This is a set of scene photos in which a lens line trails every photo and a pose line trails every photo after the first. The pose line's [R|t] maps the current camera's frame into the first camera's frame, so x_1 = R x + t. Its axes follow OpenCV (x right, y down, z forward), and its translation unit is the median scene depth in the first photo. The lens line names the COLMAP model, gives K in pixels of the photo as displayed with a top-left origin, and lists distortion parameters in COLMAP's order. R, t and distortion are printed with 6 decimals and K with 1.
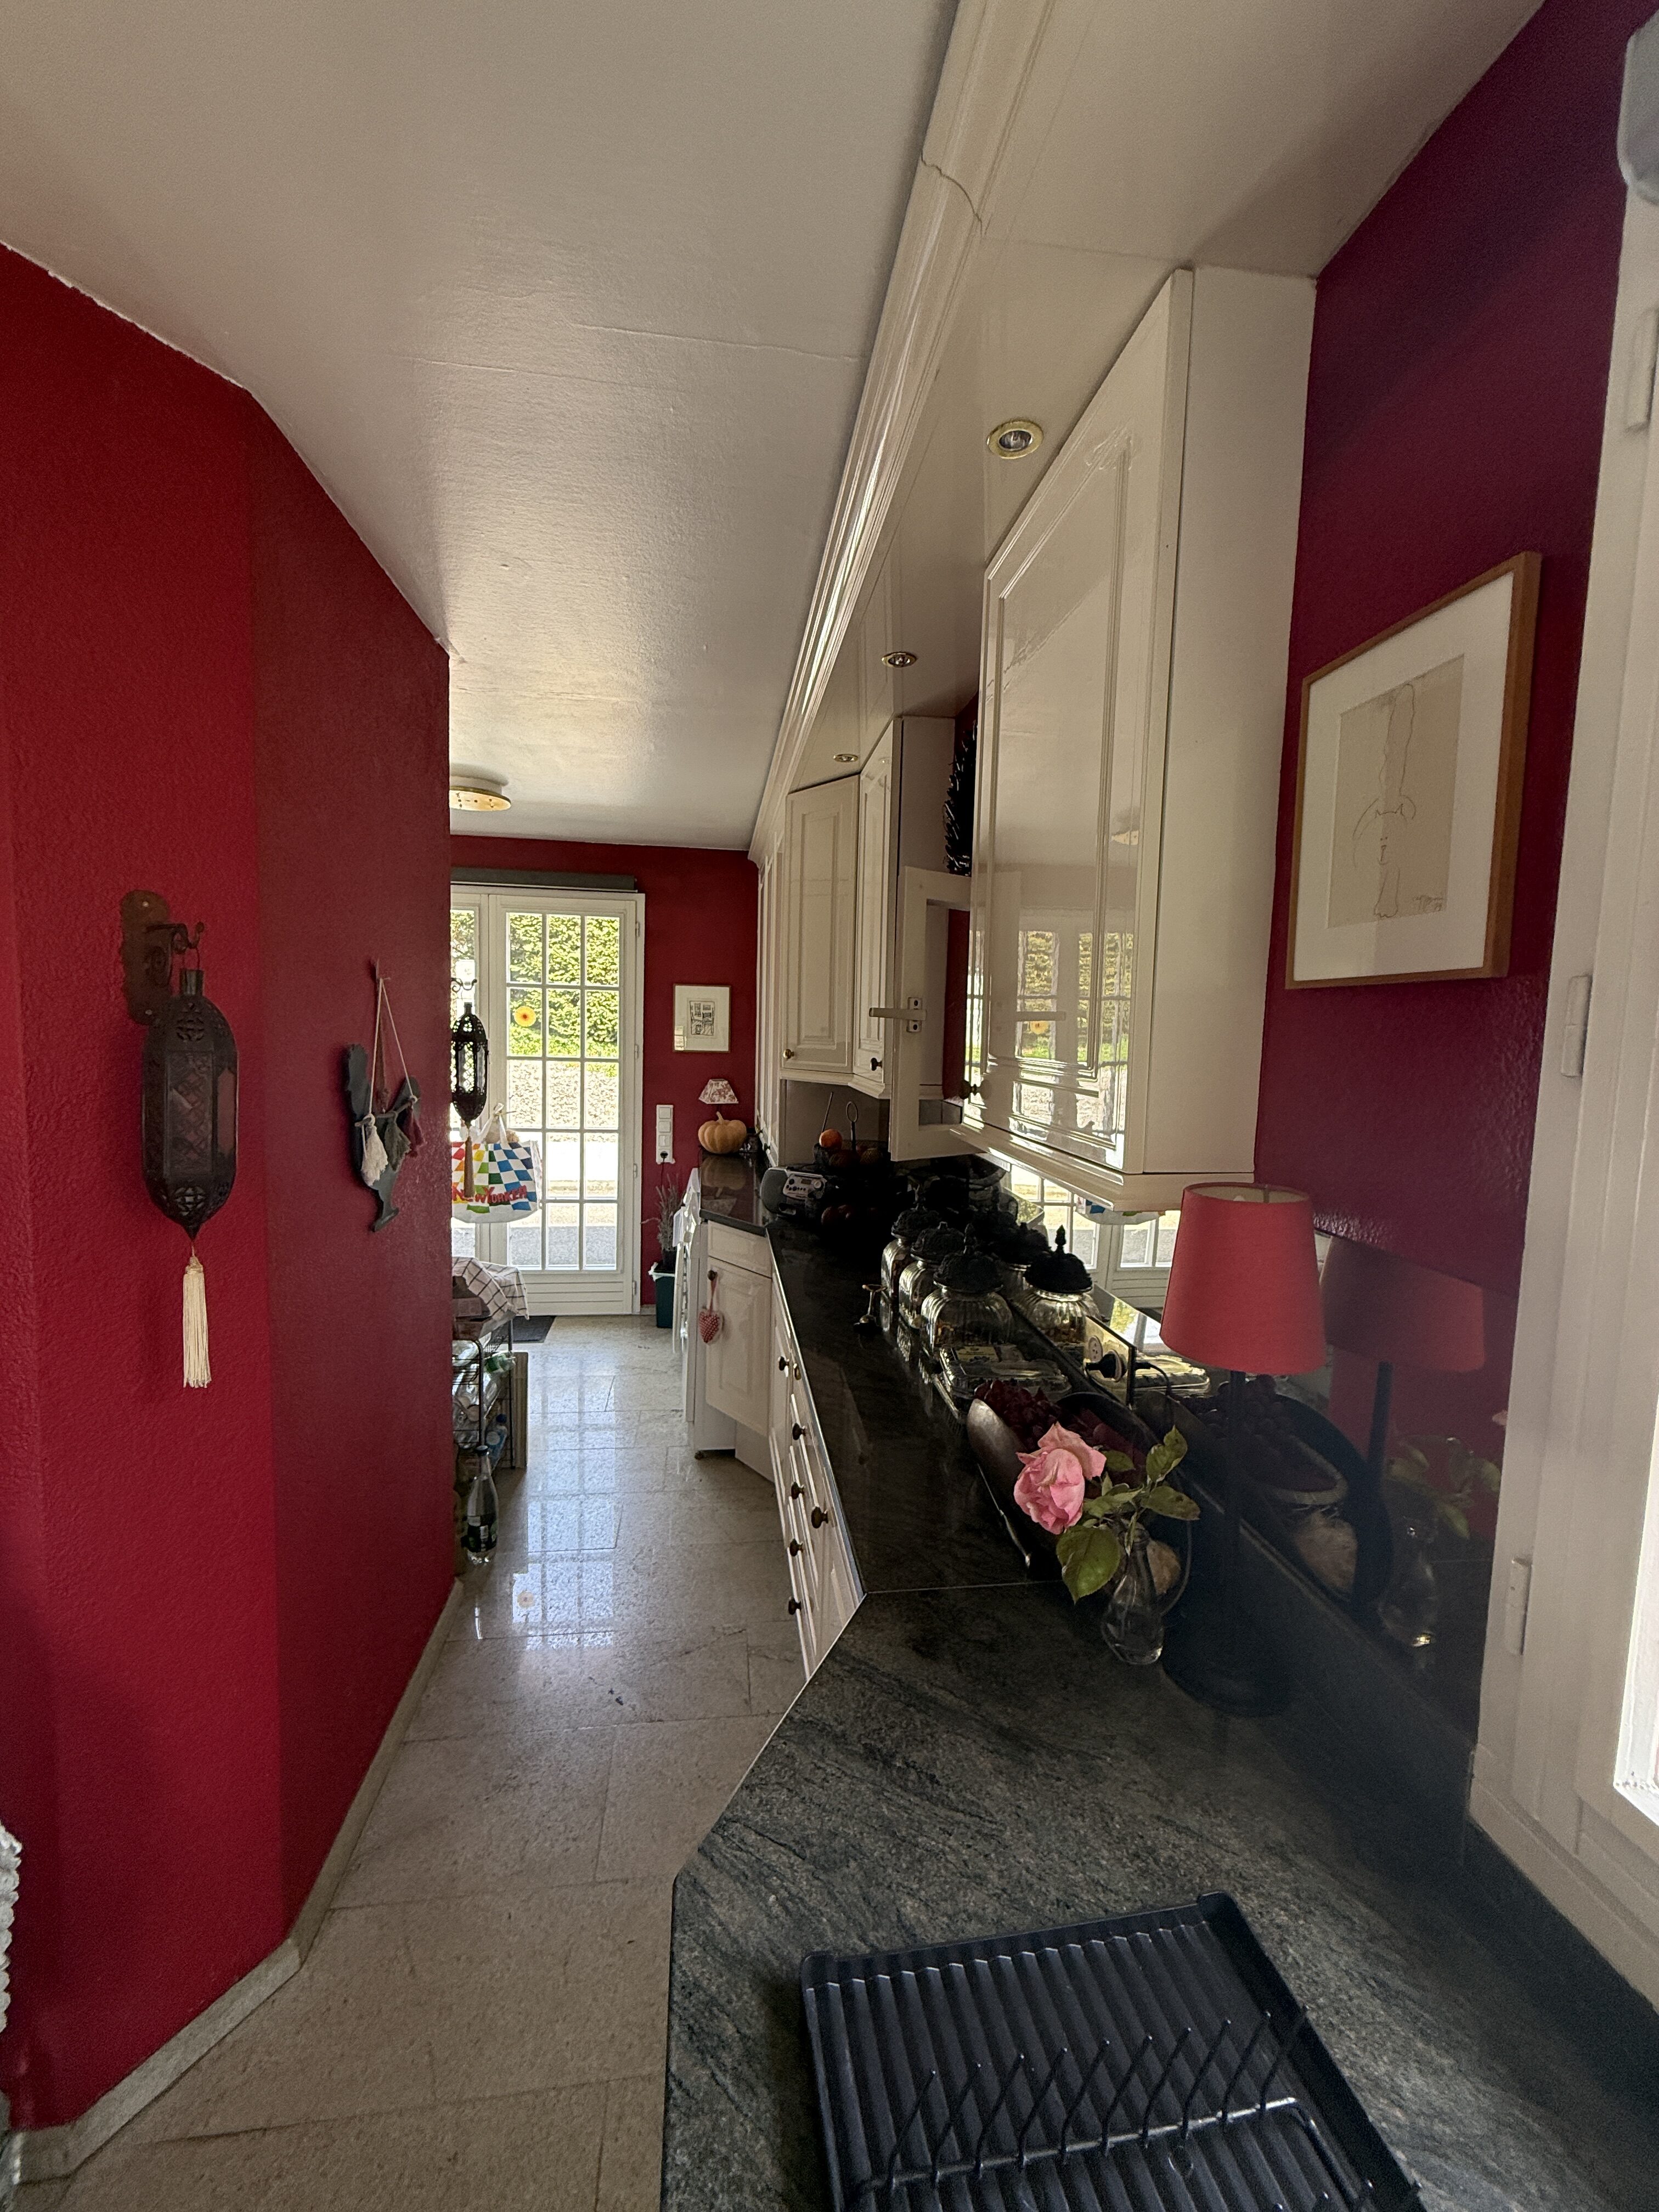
lens RADIAL K [[880.4, 0, 834.2], [0, 880.4, 1106.6], [0, 0, 1]] dist [0.000017, 0.000136]
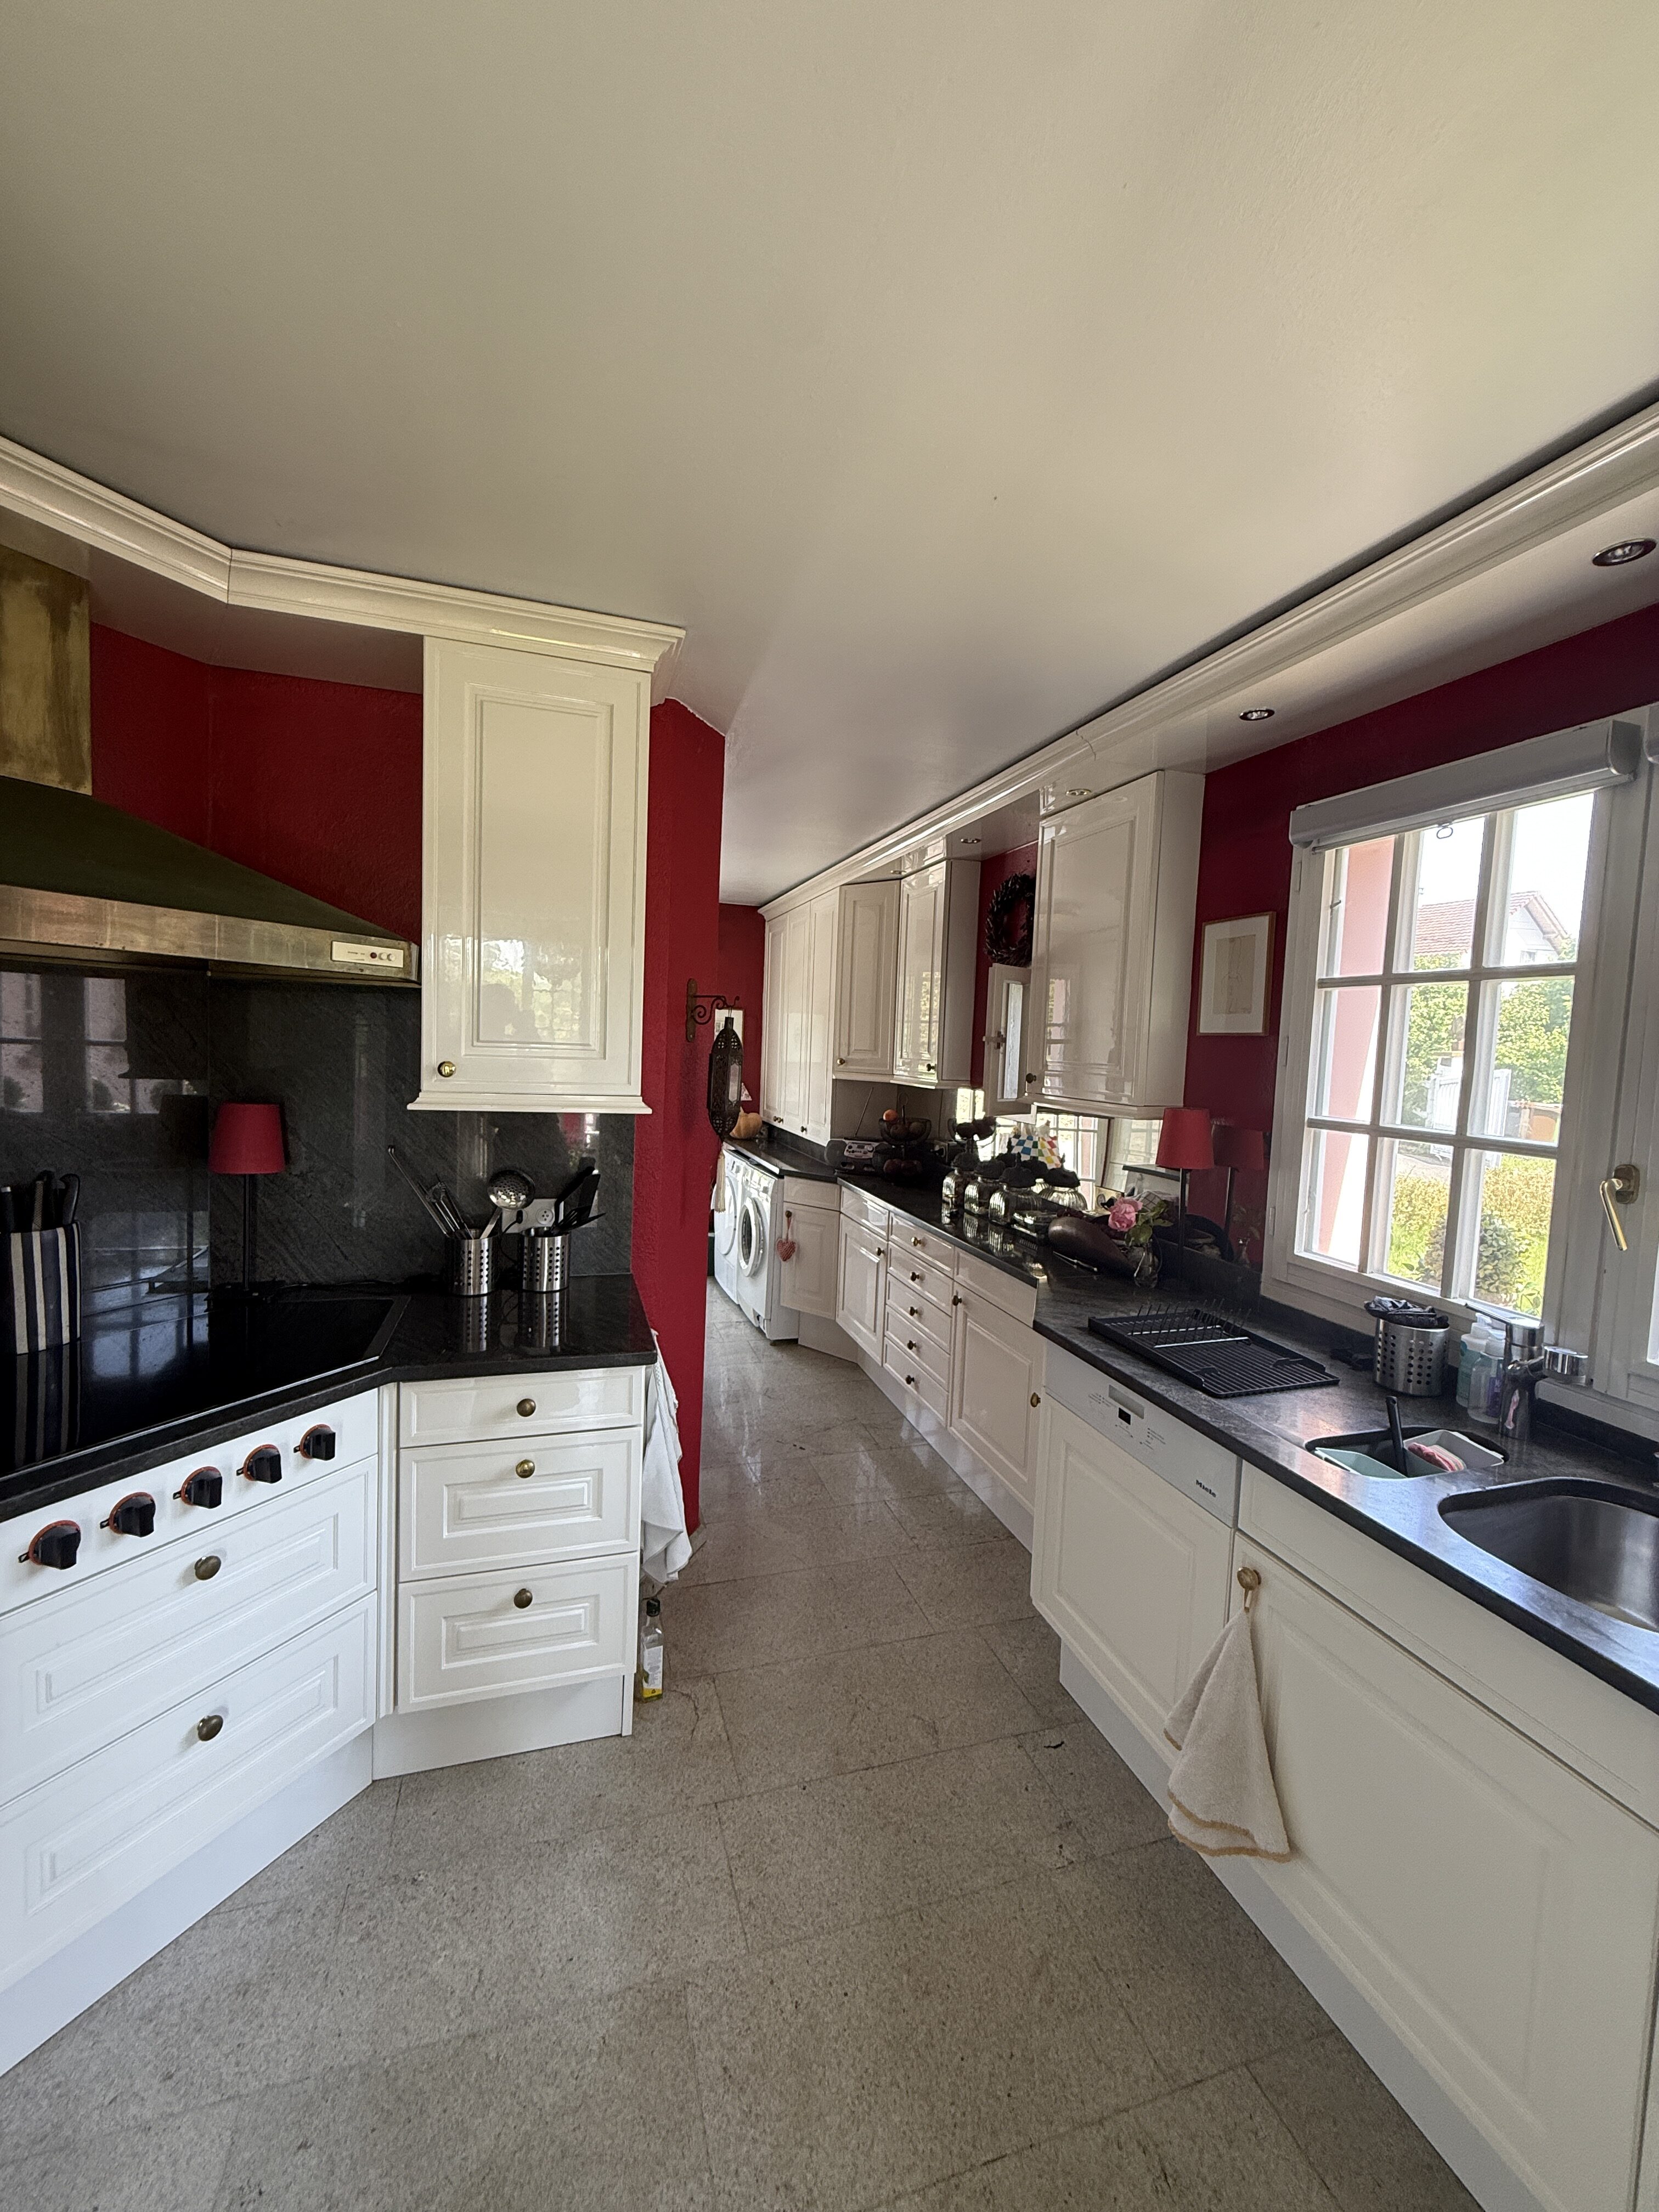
lens RADIAL K [[880.4, 0, 821.6], [0, 880.4, 1101.0], [0, 0, 1]] dist [0.000017, 0.000136]
pose [[0.987593, 0.000283, 0.157033, -0.541347], [0.002693, 0.999821, -0.018736, 0.057149], [-0.157011, 0.018926, 0.987416, -0.765537]]
